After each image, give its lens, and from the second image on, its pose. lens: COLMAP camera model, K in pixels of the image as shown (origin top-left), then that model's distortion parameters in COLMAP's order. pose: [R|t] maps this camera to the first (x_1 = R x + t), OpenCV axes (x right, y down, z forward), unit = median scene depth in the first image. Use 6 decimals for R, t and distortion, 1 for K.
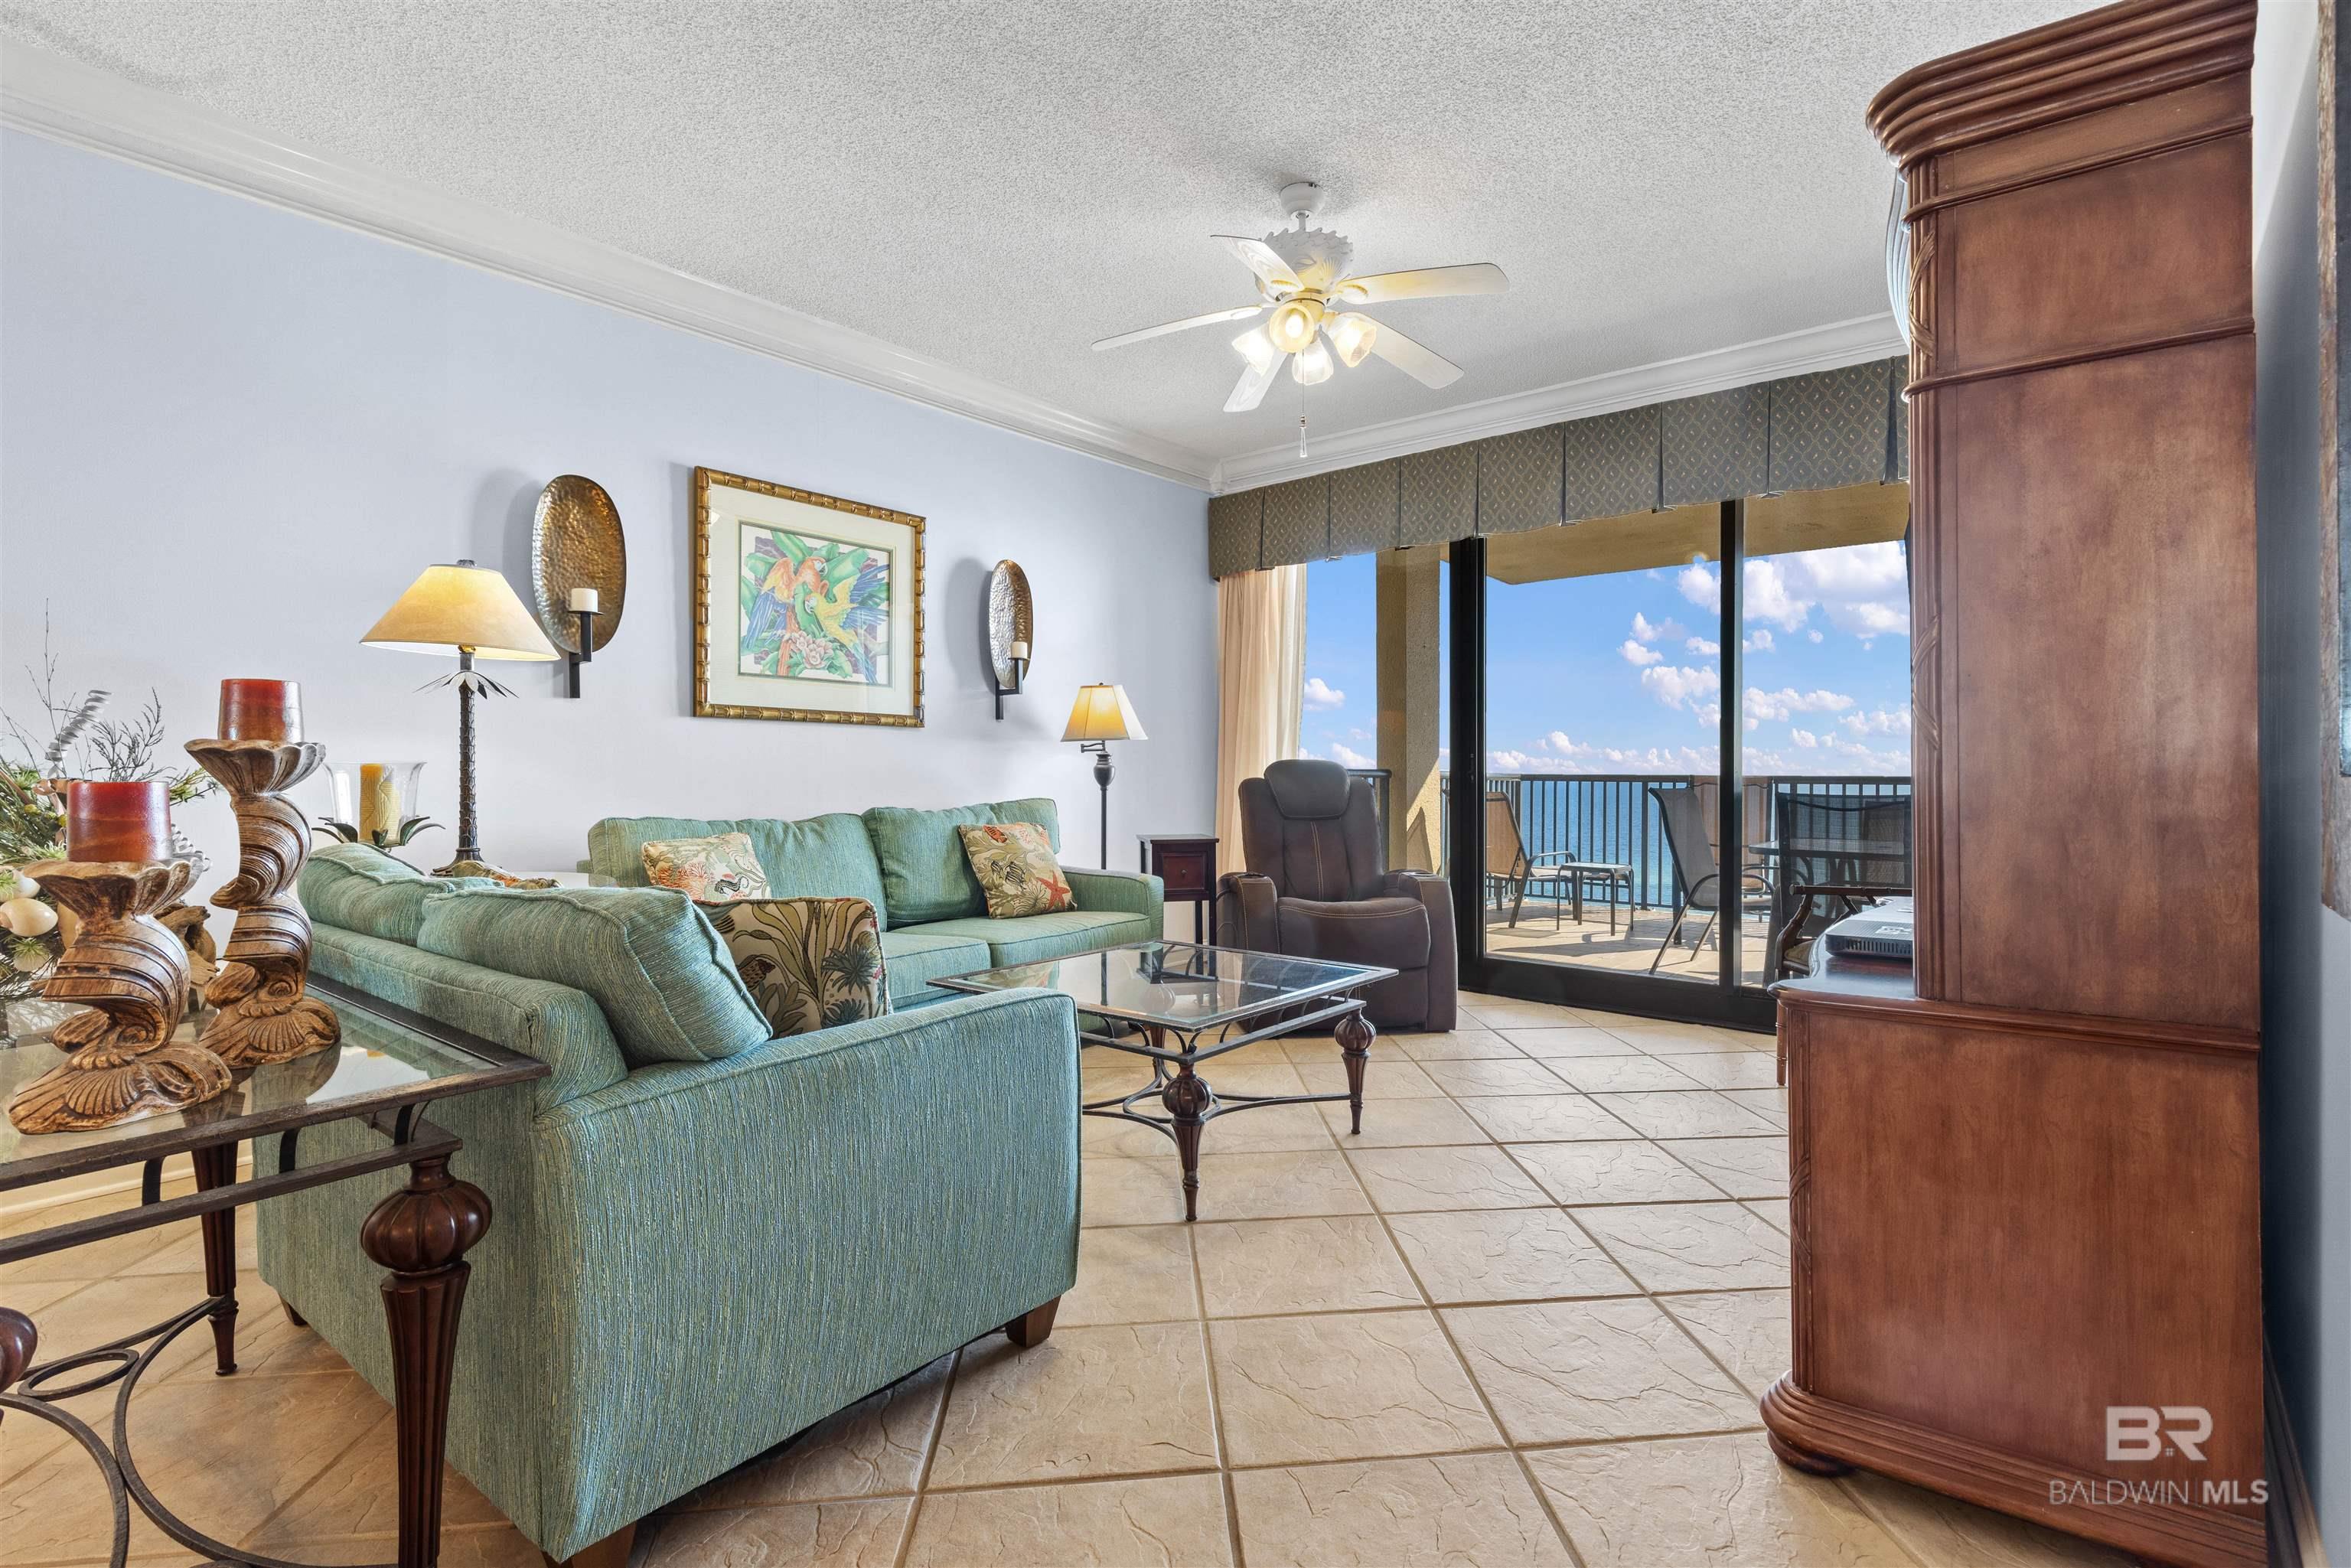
lens RADIAL K [[1166.4, 0, 1248.3], [0, 1166.4, 777.8], [0, 0, 1]] dist [0.002944, 0.001504]
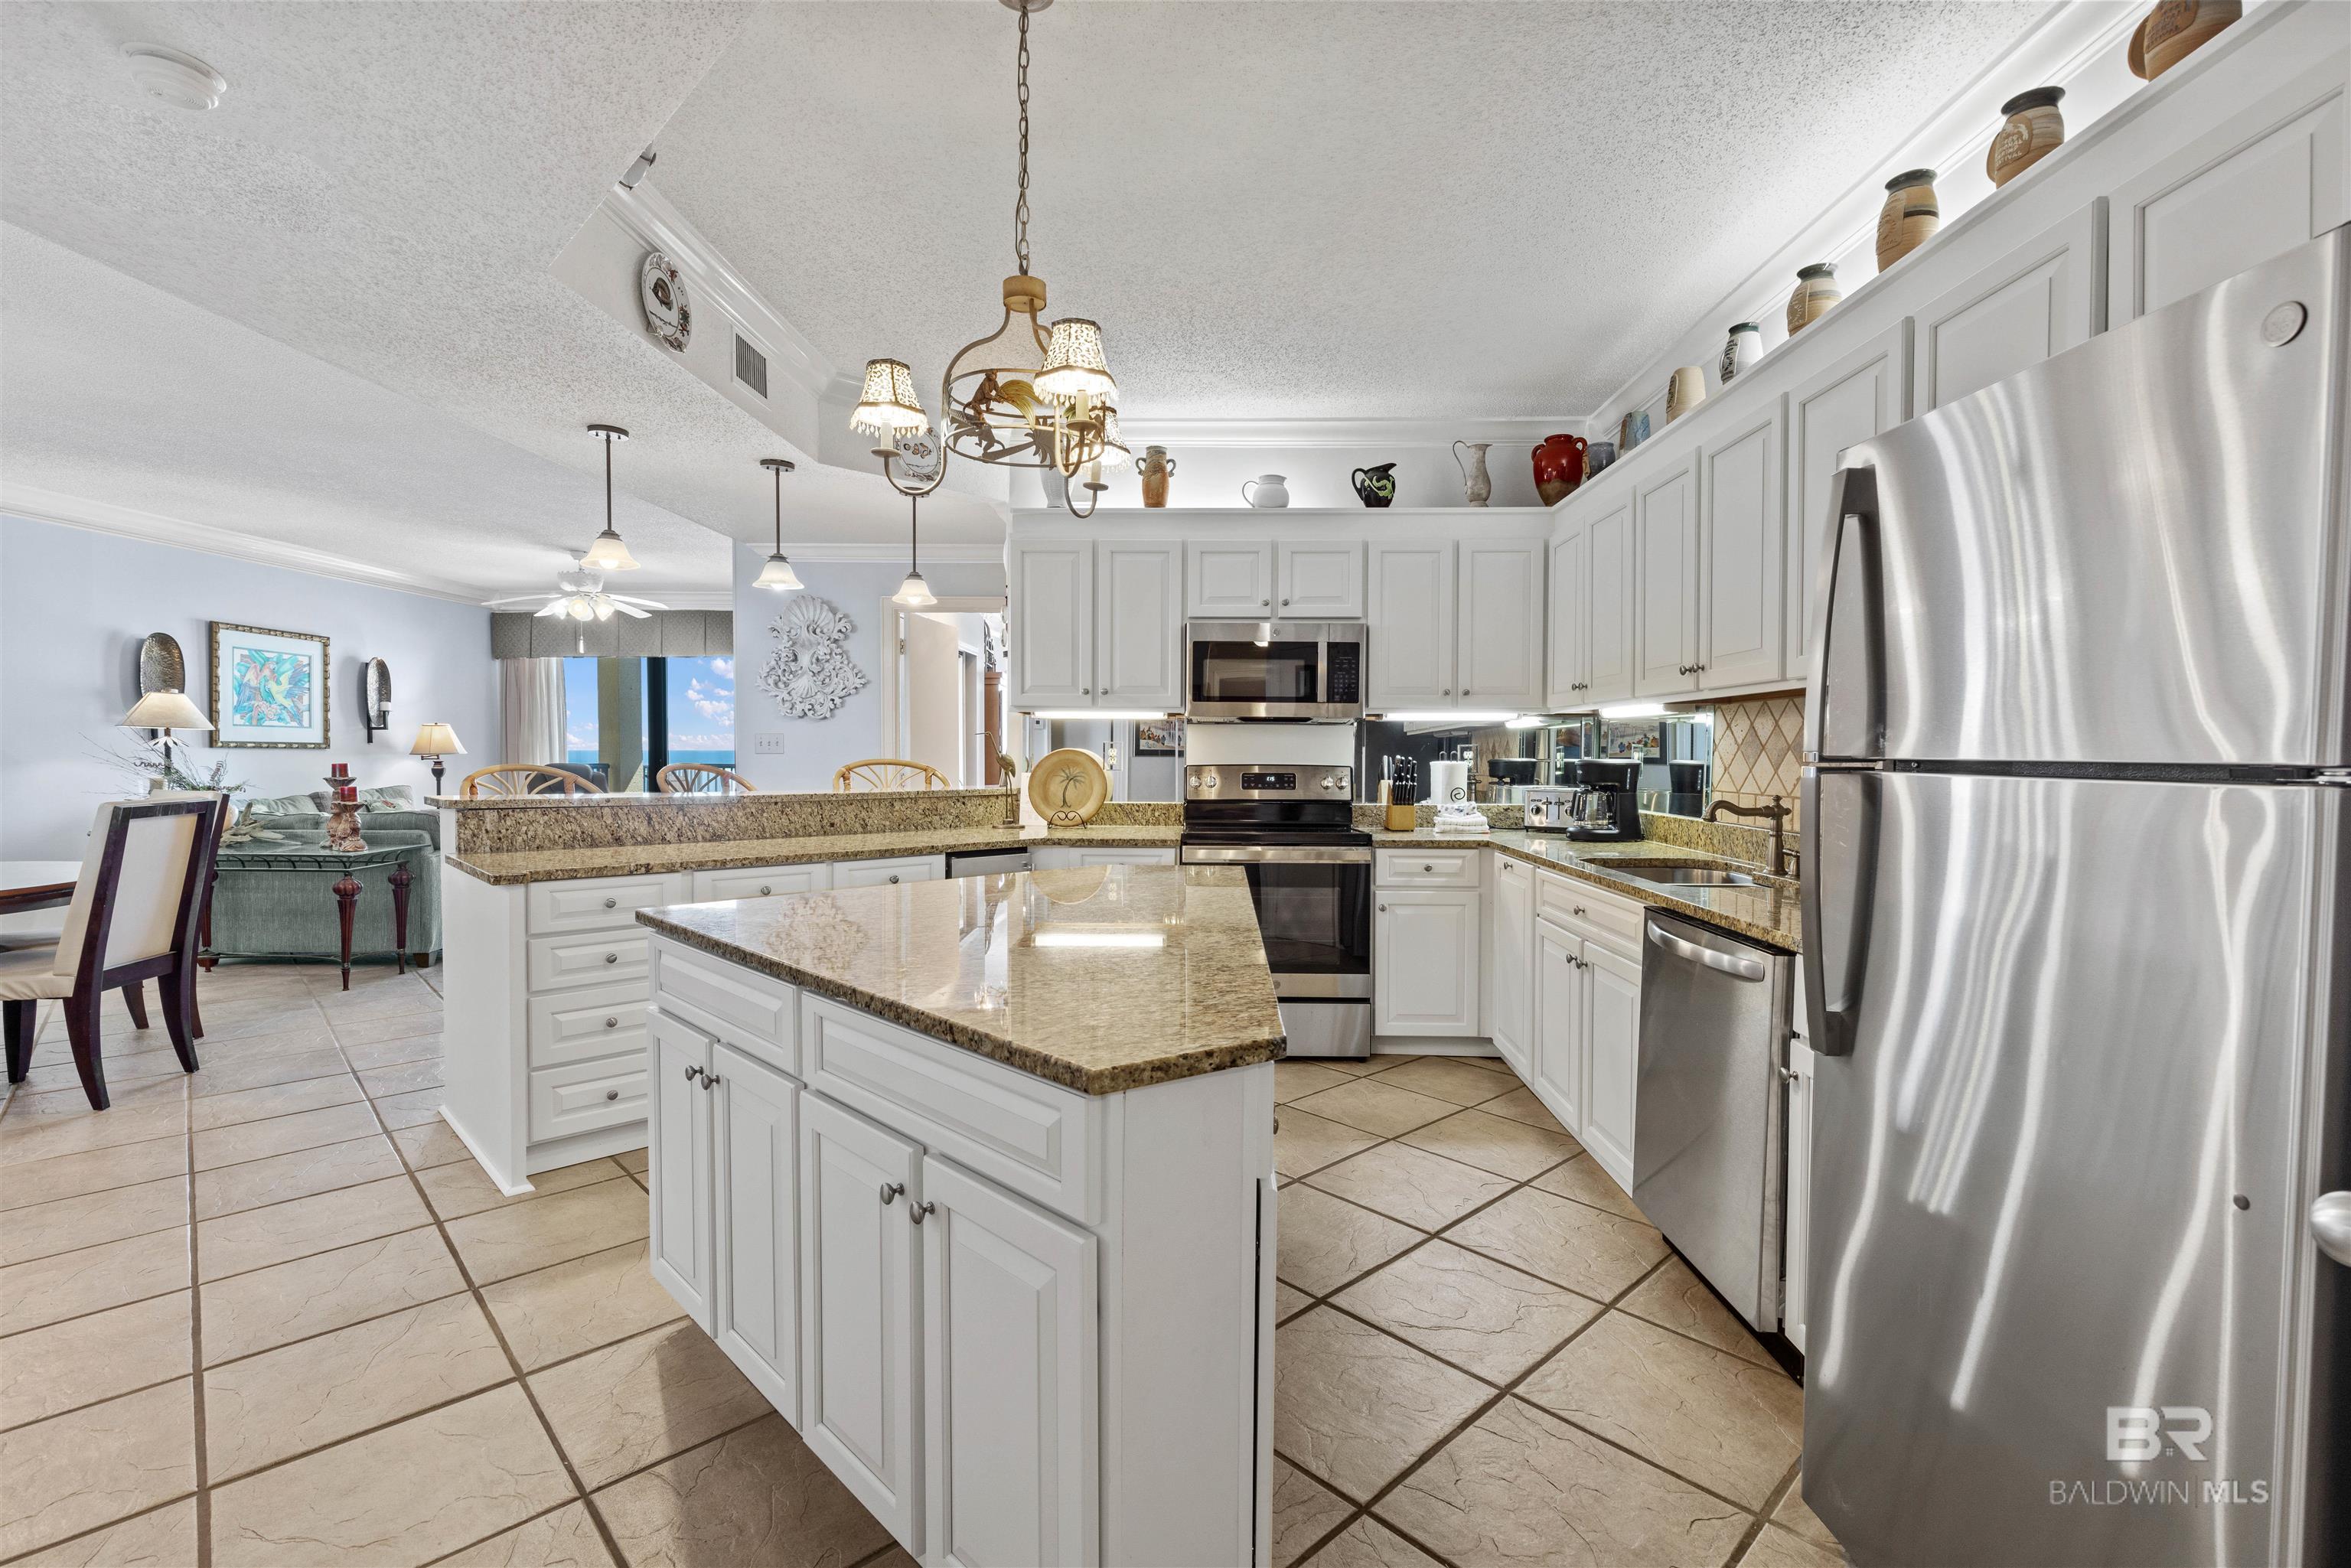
lens RADIAL K [[1066.2, 0, 1216.8], [0, 1066.2, 777.3], [0, 0, 1]] dist [0.003151, 0.001006]
pose [[0.773968, -0.011980, 0.633112, -0.269560], [-0.003840, 0.999714, 0.023611, -0.044487], [-0.633214, -0.020705, 0.773700, -1.291980]]
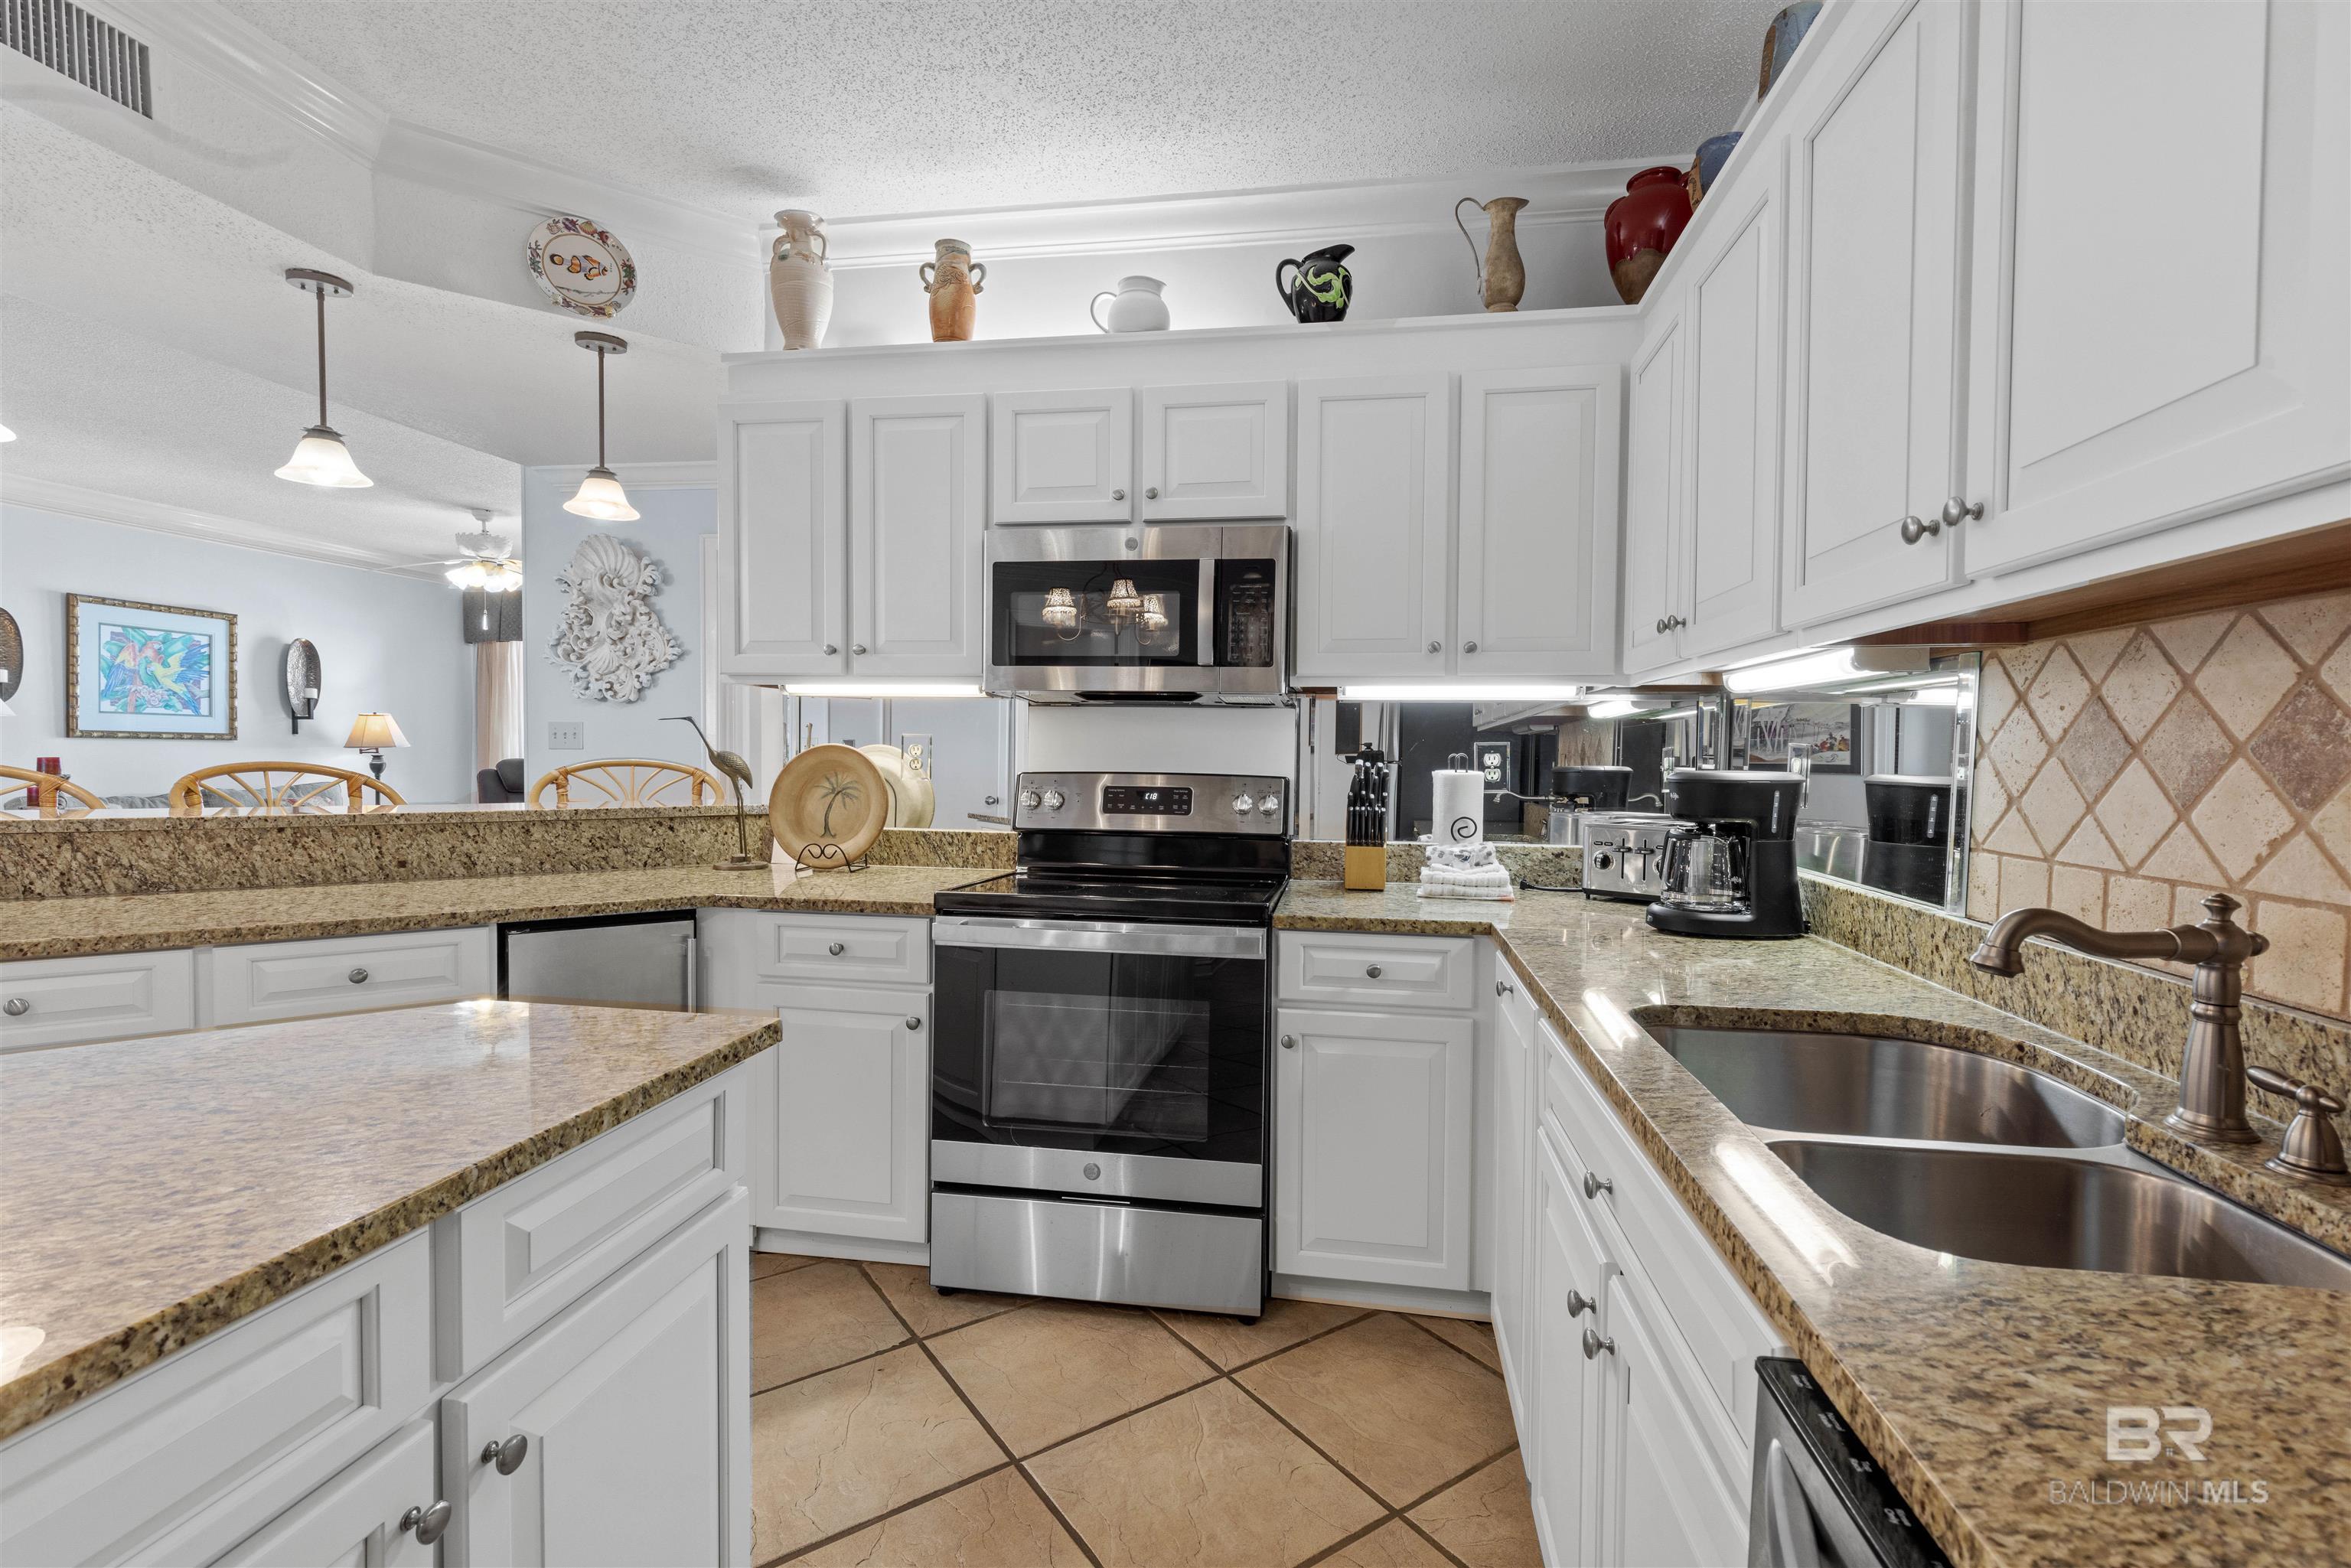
lens RADIAL K [[1066.2, 0, 1213.7], [0, 1066.2, 779.2], [0, 0, 1]] dist [0.003151, 0.001006]
pose [[0.857417, -0.003298, 0.514612, 0.139532], [-0.011907, 0.999585, 0.026244, -0.045686], [-0.514485, -0.028629, 0.857022, -1.075827]]
